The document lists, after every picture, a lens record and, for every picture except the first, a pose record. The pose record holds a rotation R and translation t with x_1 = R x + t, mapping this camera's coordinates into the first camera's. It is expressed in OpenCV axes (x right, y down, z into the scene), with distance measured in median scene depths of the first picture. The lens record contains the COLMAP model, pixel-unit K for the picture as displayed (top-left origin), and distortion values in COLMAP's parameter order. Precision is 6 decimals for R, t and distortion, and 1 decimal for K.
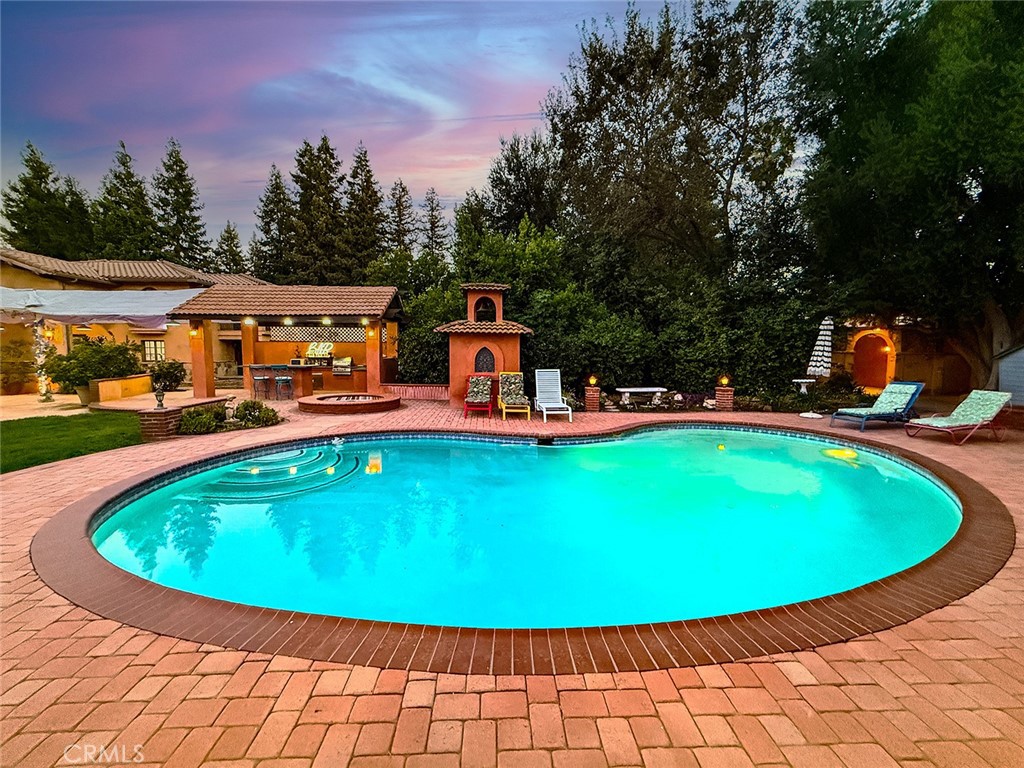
lens RADIAL K [[415.4, 0, 512.0], [0, 415.4, 384.0], [0, 0, 1]] dist [-0.000080, 0.000094]
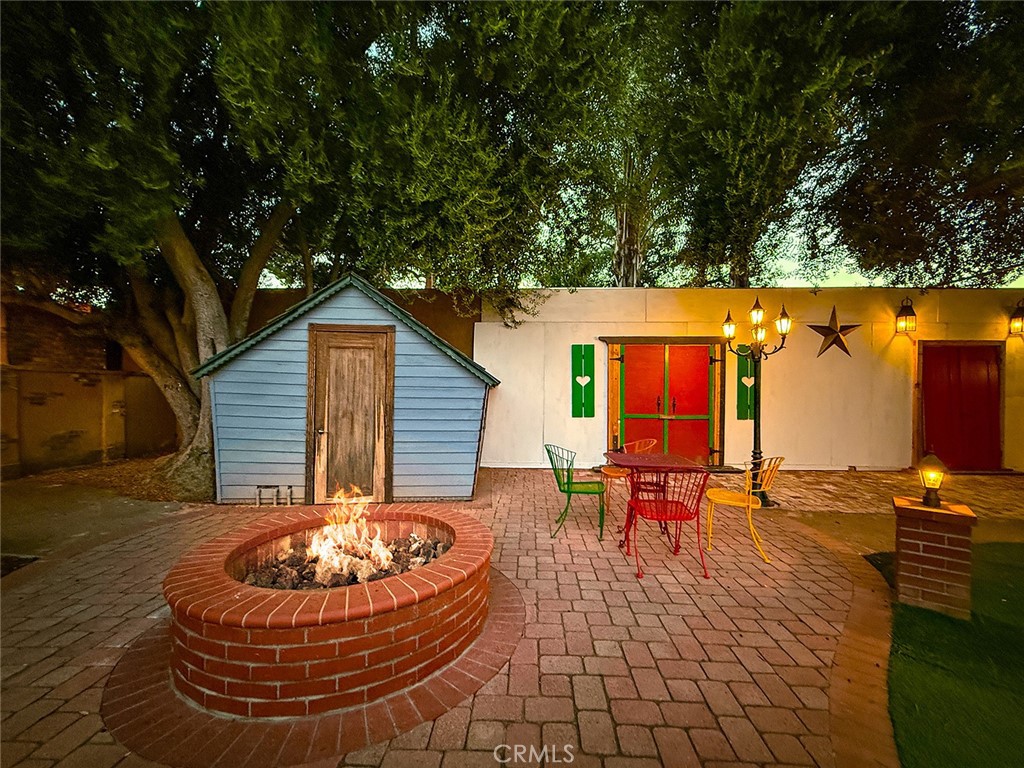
lens RADIAL K [[415.4, 0, 512.0], [0, 415.4, 384.0], [0, 0, 1]] dist [-0.000080, 0.000094]
pose [[0.076157, 0.018448, 0.996925, 0.609667], [0.073560, 0.997000, -0.024068, -0.014440], [-0.994379, 0.075166, 0.074571, 0.525330]]
